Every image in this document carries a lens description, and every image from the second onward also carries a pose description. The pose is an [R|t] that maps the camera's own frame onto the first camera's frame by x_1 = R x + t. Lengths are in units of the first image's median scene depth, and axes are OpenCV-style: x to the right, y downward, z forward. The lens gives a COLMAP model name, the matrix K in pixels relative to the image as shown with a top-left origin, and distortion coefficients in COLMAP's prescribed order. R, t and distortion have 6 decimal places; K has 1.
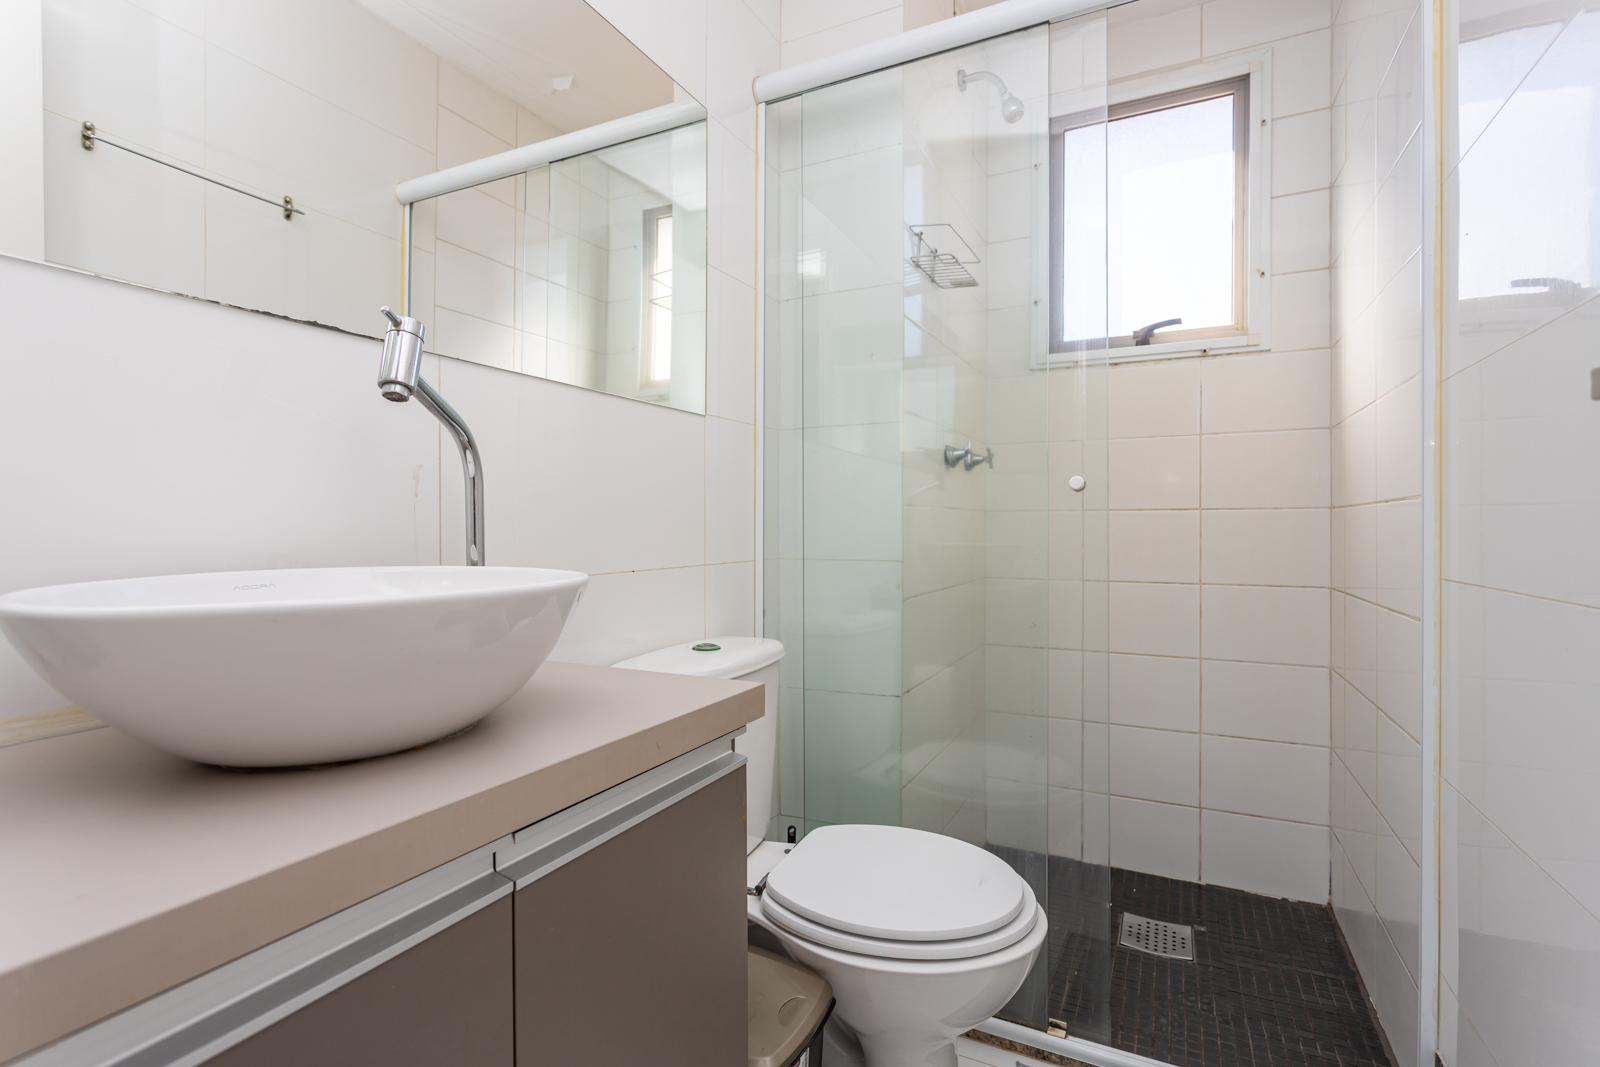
lens RADIAL K [[745.2, 0, 801.6], [0, 745.2, 532.9], [0, 0, 1]] dist [-0.000632, 0.001015]
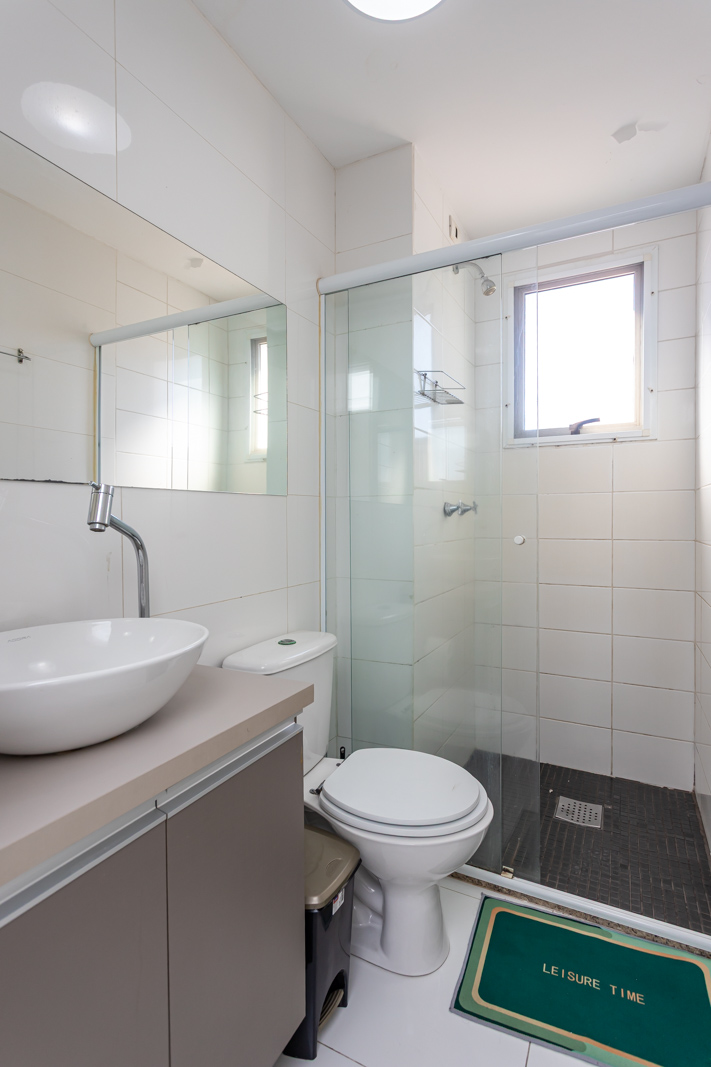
lens RADIAL K [[517.2, 0, 367.0], [0, 517.2, 534.8], [0, 0, 1]] dist [0.005945, 0.000914]
pose [[0.999983, 0.002823, -0.005006, 0.038316], [-0.002662, 0.999493, 0.031719, -0.086891], [0.005093, -0.031705, 0.999484, -0.086967]]
